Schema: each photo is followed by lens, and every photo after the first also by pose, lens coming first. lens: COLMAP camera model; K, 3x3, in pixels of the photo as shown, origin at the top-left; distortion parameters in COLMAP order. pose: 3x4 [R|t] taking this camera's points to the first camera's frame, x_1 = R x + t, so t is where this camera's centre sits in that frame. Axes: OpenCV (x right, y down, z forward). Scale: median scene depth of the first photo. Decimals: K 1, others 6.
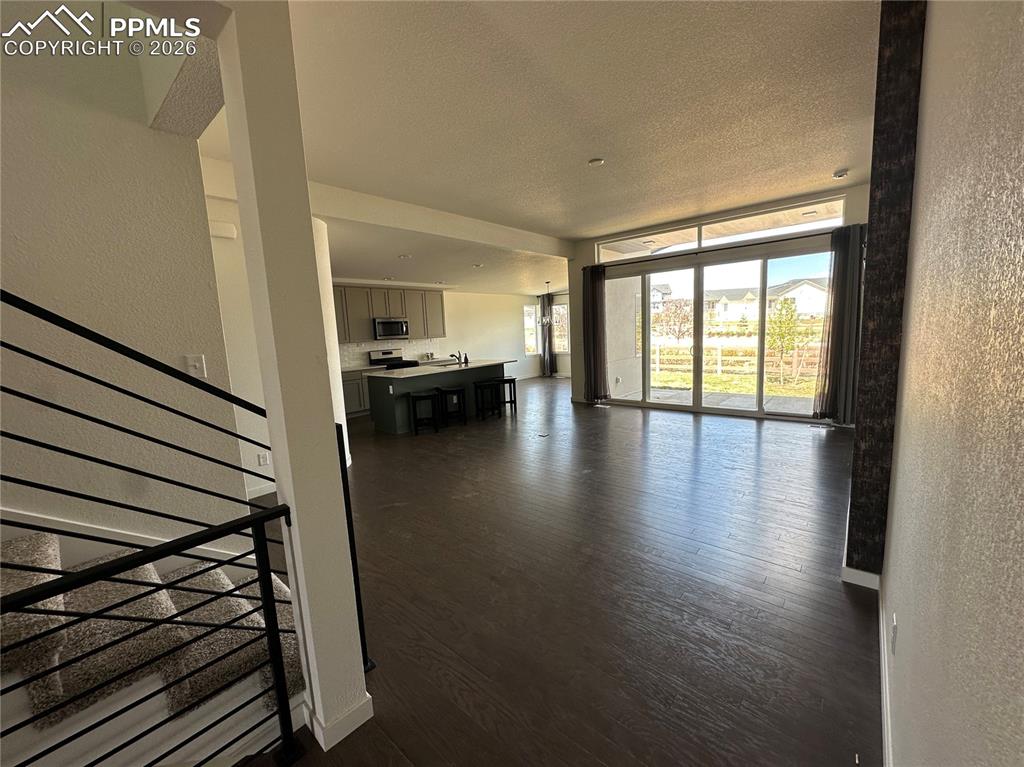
lens RADIAL K [[407.9, 0, 512.7], [0, 407.9, 388.2], [0, 0, 1]] dist [-0.006867, 0.000652]
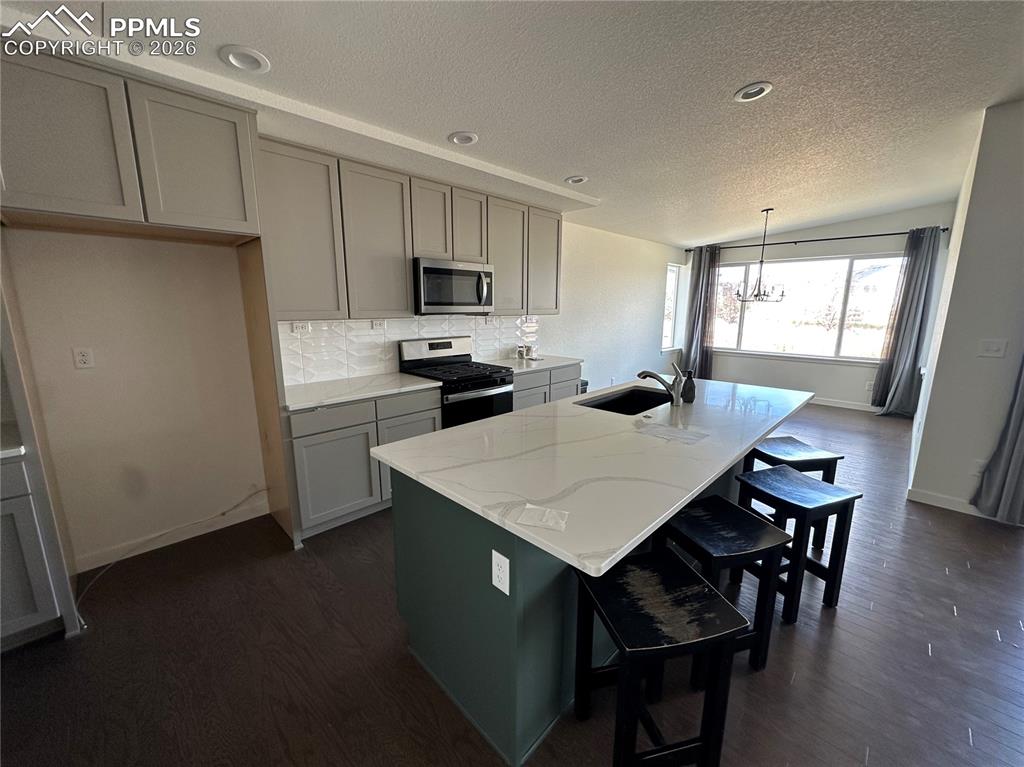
lens RADIAL K [[407.9, 0, 509.5], [0, 407.9, 381.9], [0, 0, 1]] dist [-0.006867, 0.000652]
pose [[0.996005, 0.059708, -0.066398, -0.206402], [-0.056851, 0.997408, 0.044105, -0.071799], [0.068860, -0.040154, 0.996818, 0.580687]]
